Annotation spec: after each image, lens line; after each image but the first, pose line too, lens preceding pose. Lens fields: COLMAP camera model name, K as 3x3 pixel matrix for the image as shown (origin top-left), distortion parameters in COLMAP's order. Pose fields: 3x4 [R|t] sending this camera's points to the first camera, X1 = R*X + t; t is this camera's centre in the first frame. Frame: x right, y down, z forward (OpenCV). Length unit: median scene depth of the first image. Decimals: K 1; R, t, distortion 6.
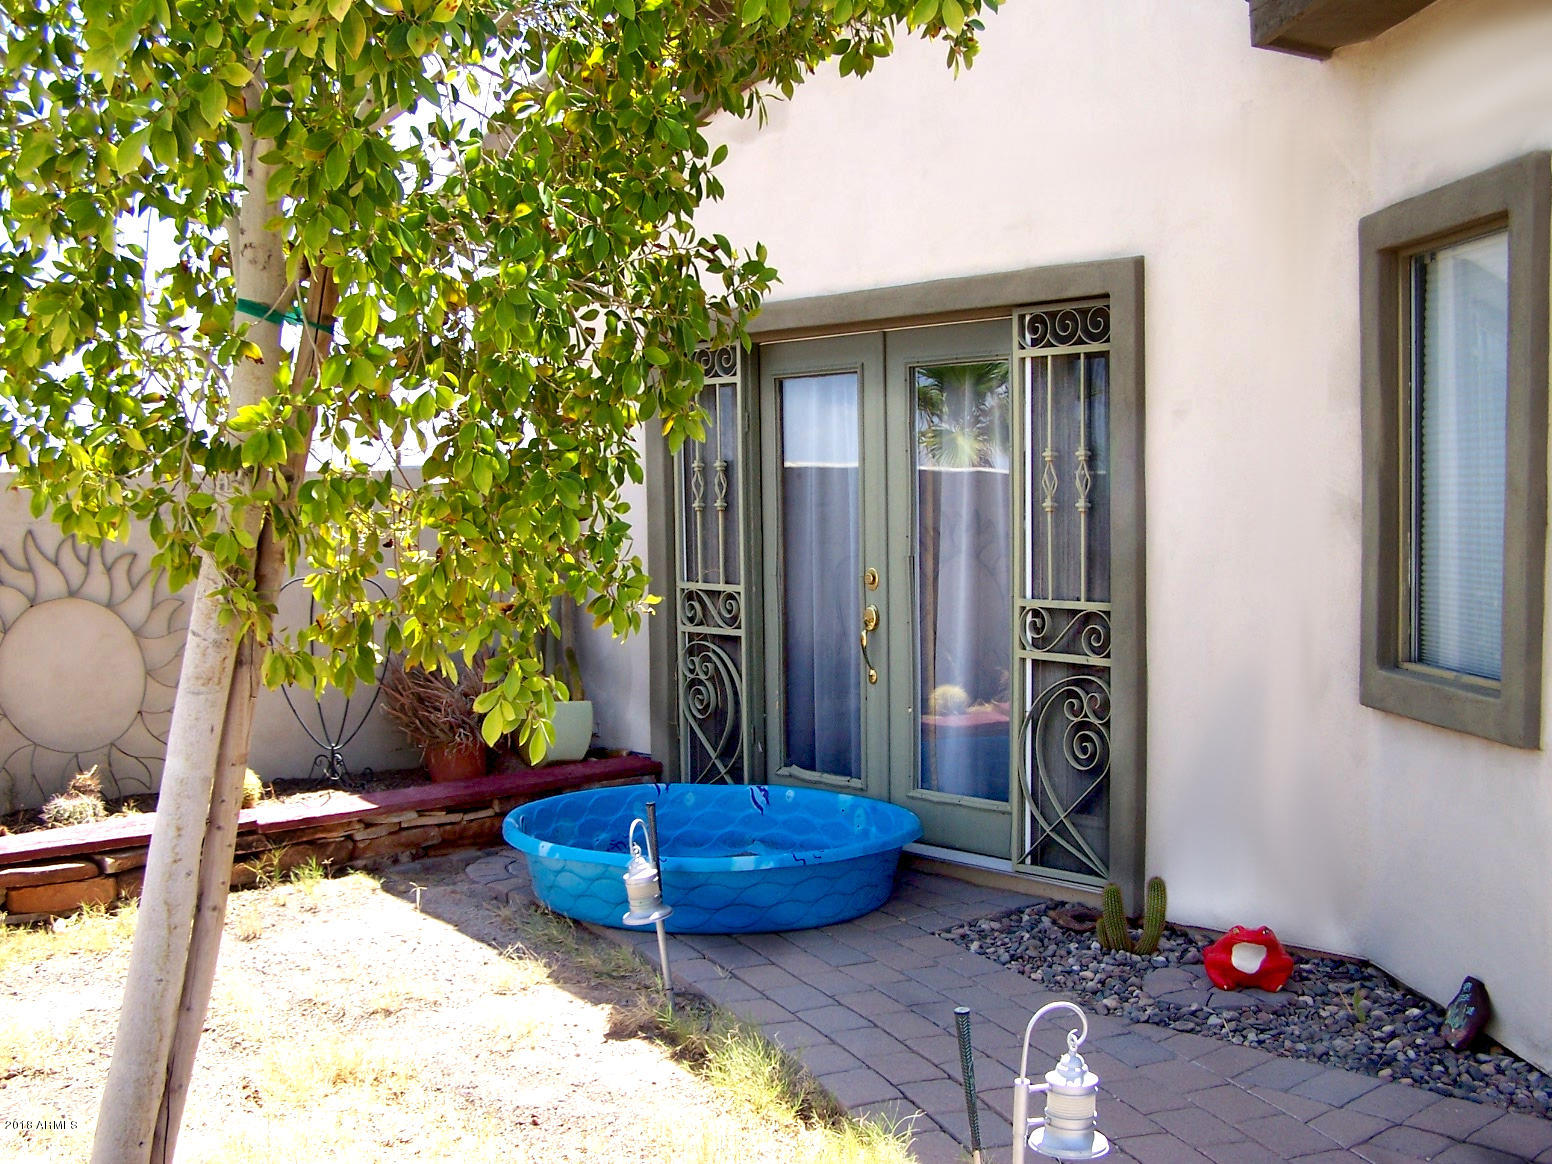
lens RADIAL K [[2079.0, 0, 775.3], [0, 2079.0, 665.0], [0, 0, 1]] dist [-0.110641, 0.086447]
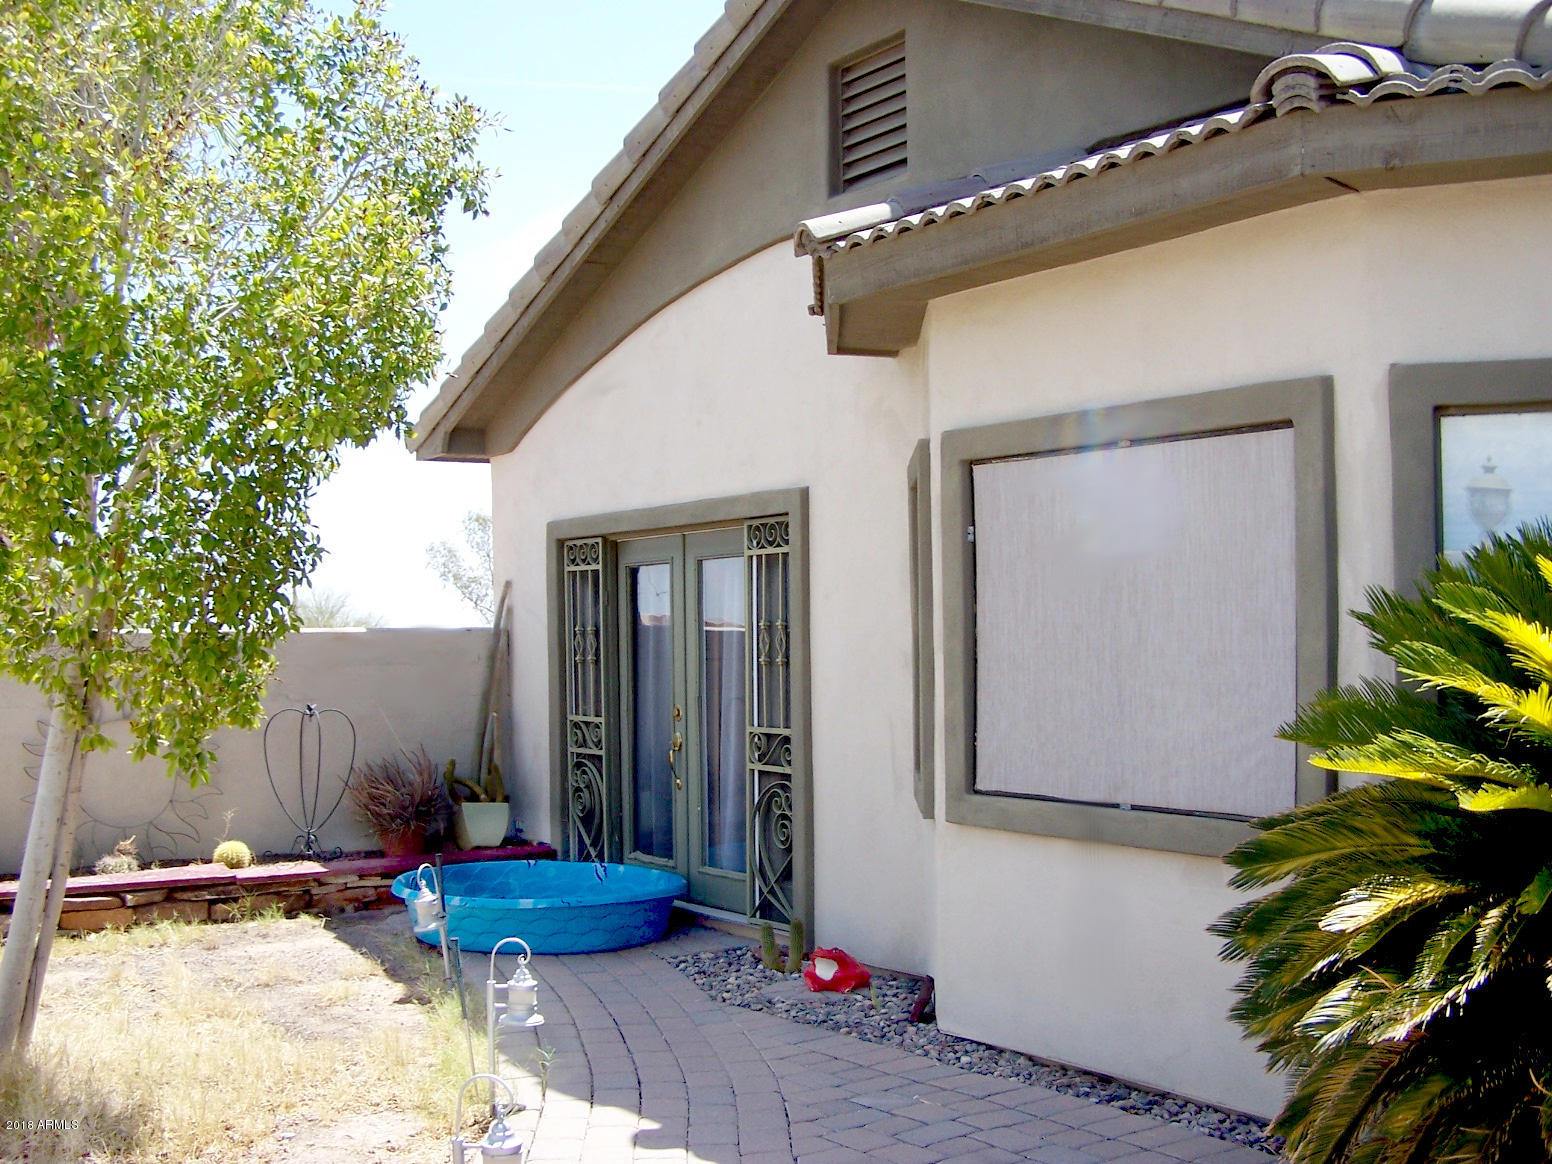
lens RADIAL K [[2206.3, 0, 776.1], [0, 2206.3, 650.5], [0, 0, 1]] dist [-0.220944, 0.508962]
pose [[0.989859, 0.003337, -0.142012, 0.331346], [-0.014367, 0.996950, -0.076714, 0.029549], [0.141323, 0.077976, 0.986888, -0.449971]]
